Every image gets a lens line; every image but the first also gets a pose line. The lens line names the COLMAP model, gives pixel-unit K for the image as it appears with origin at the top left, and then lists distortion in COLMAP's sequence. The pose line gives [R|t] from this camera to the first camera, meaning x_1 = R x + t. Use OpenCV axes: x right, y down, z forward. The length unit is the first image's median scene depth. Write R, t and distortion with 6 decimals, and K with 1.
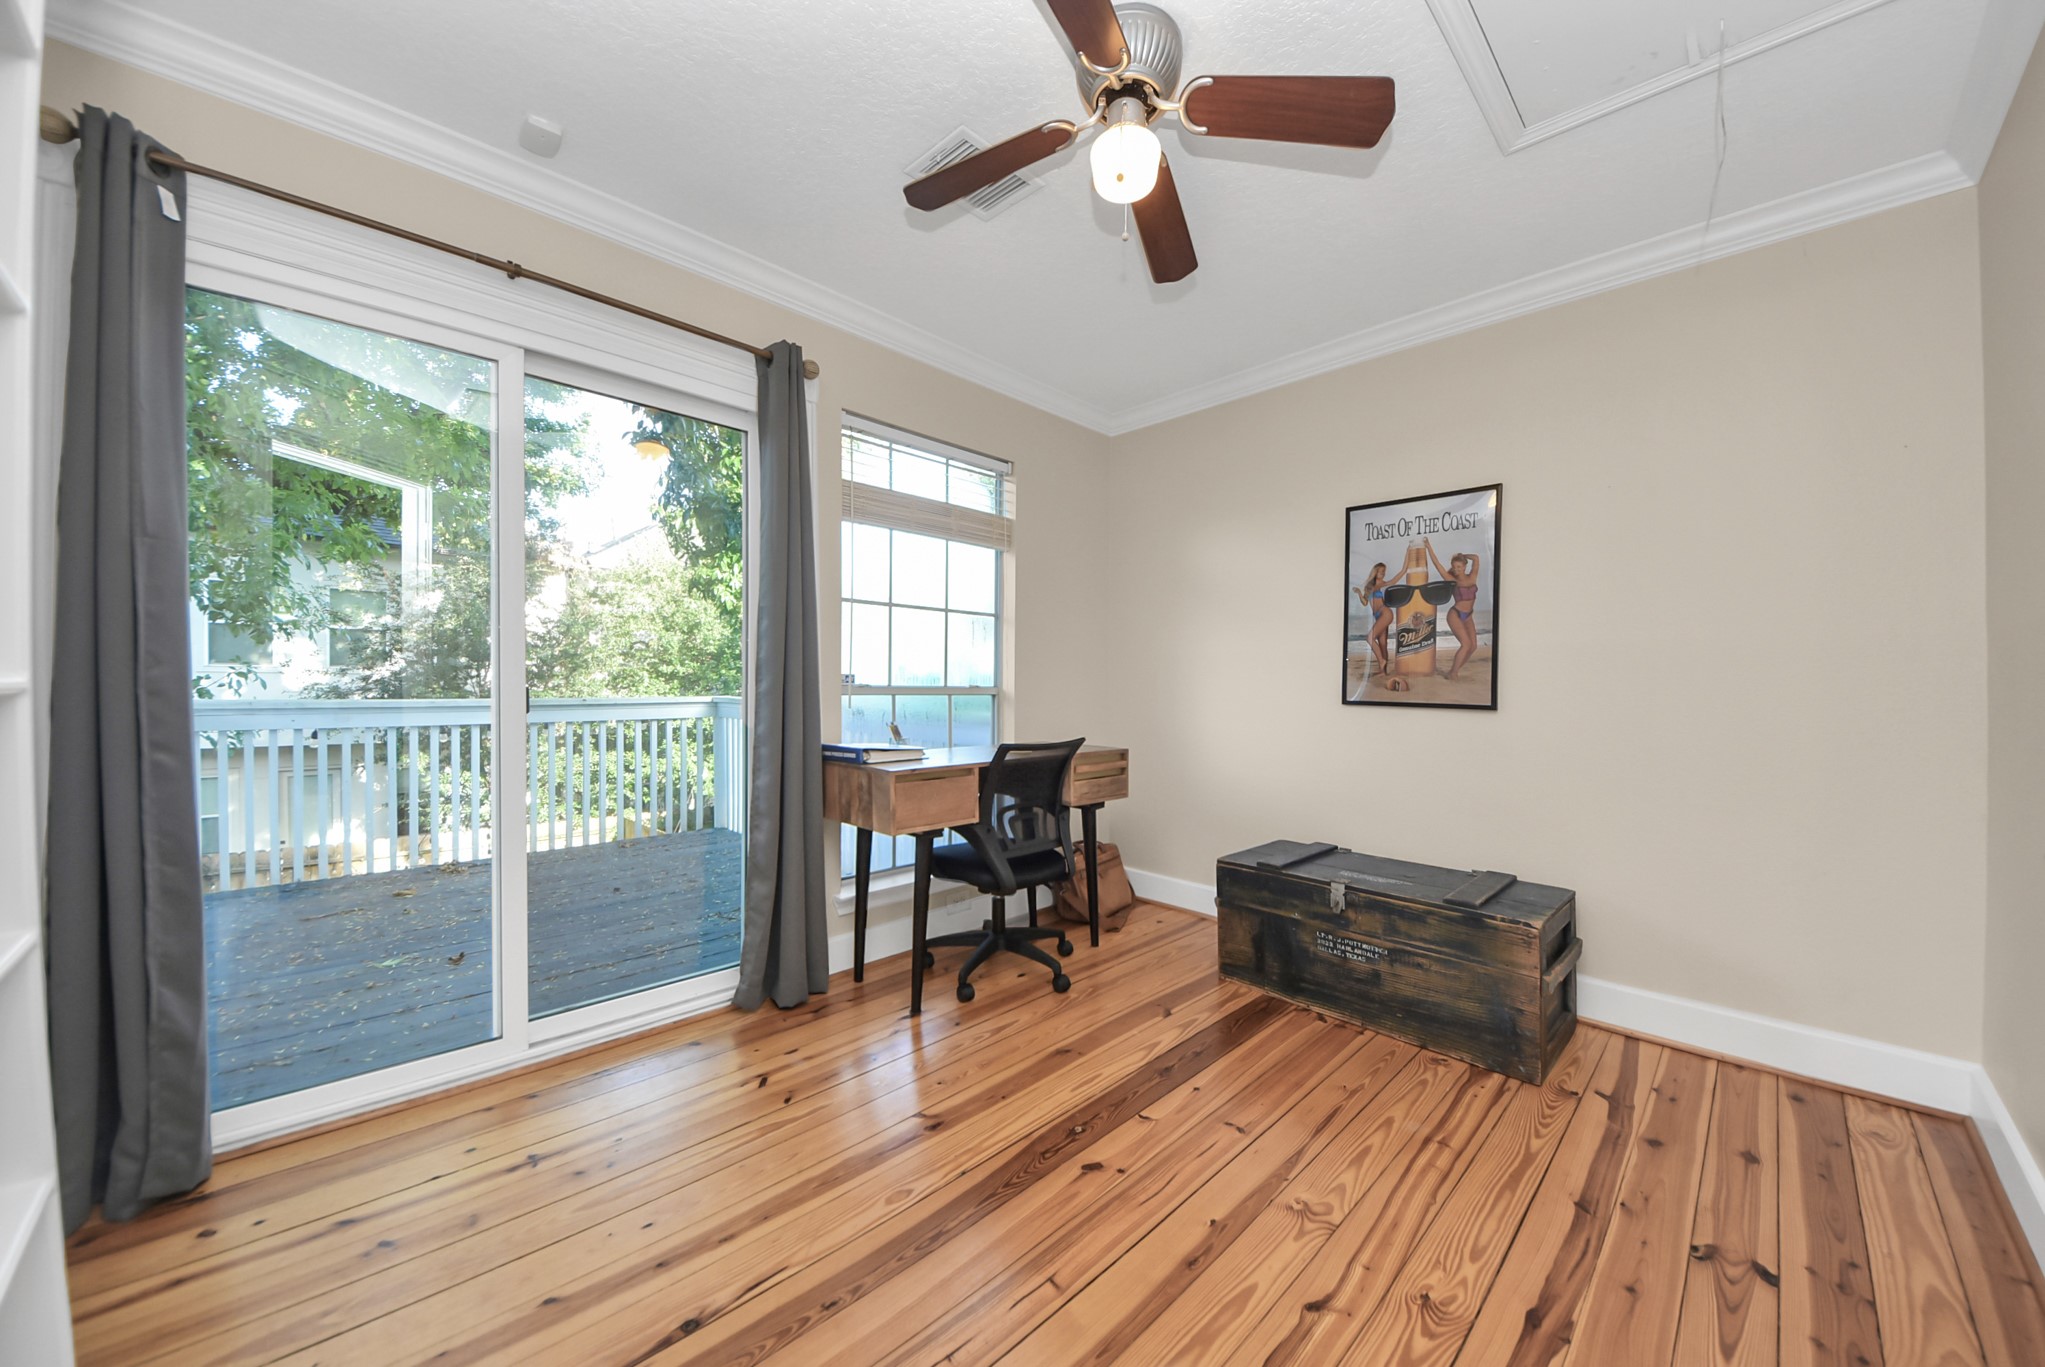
lens RADIAL K [[727.8, 0, 1025.6], [0, 727.8, 678.6], [0, 0, 1]] dist [0.037648, -0.019340]
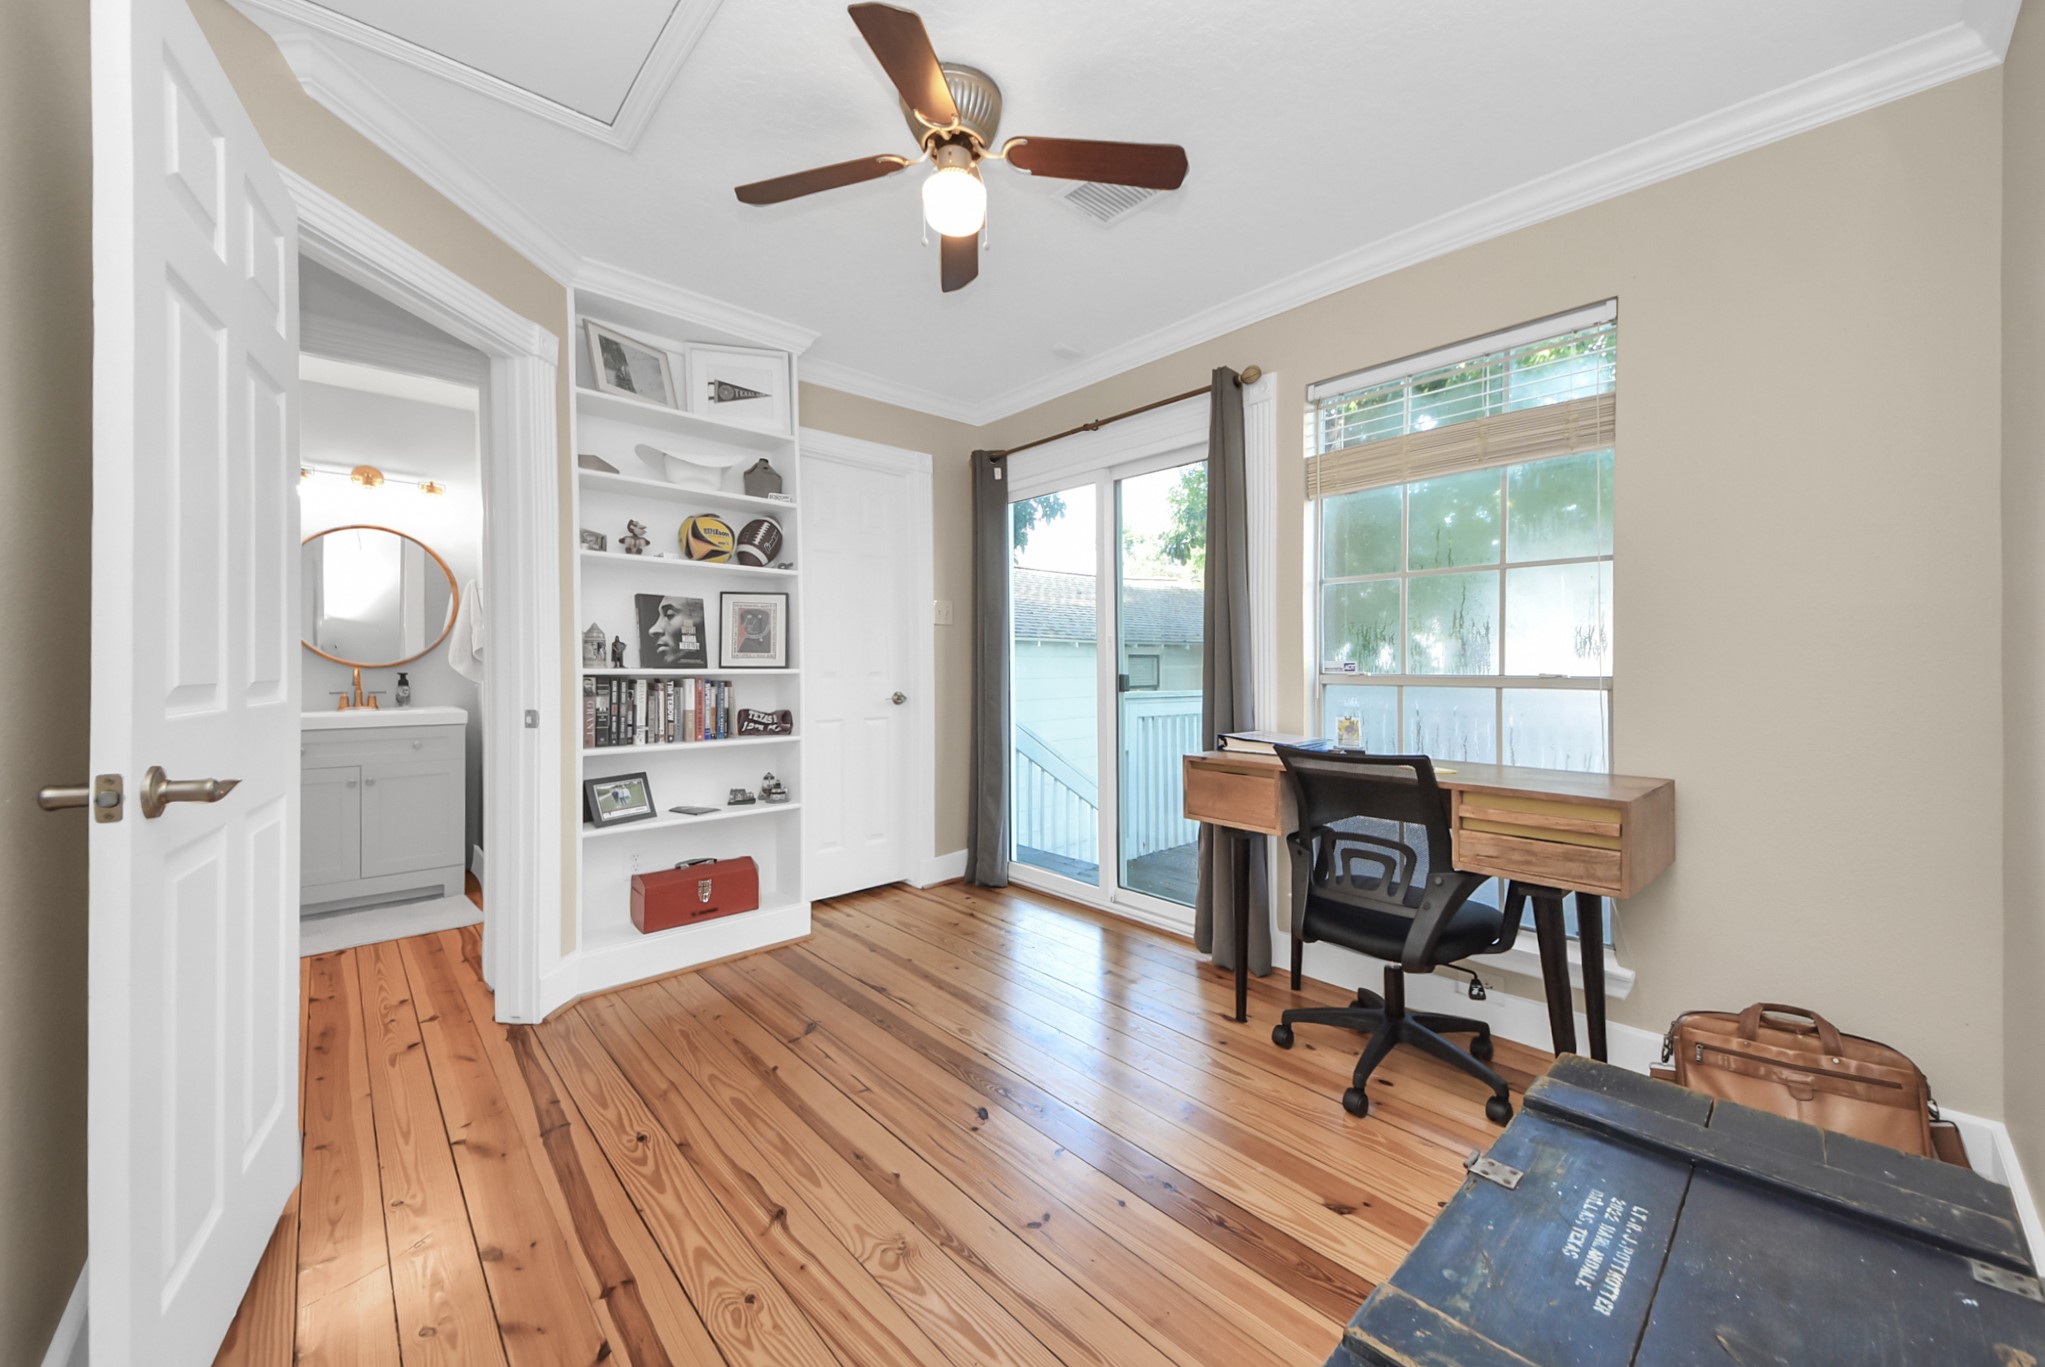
lens RADIAL K [[727.8, 0, 1025.6], [0, 727.8, 678.6], [0, 0, 1]] dist [0.037648, -0.019340]
pose [[-0.006271, 0.001036, -0.999980, 1.228976], [-0.003144, 0.999995, 0.001056, 0.019435], [0.999975, 0.003150, -0.006267, 1.115471]]
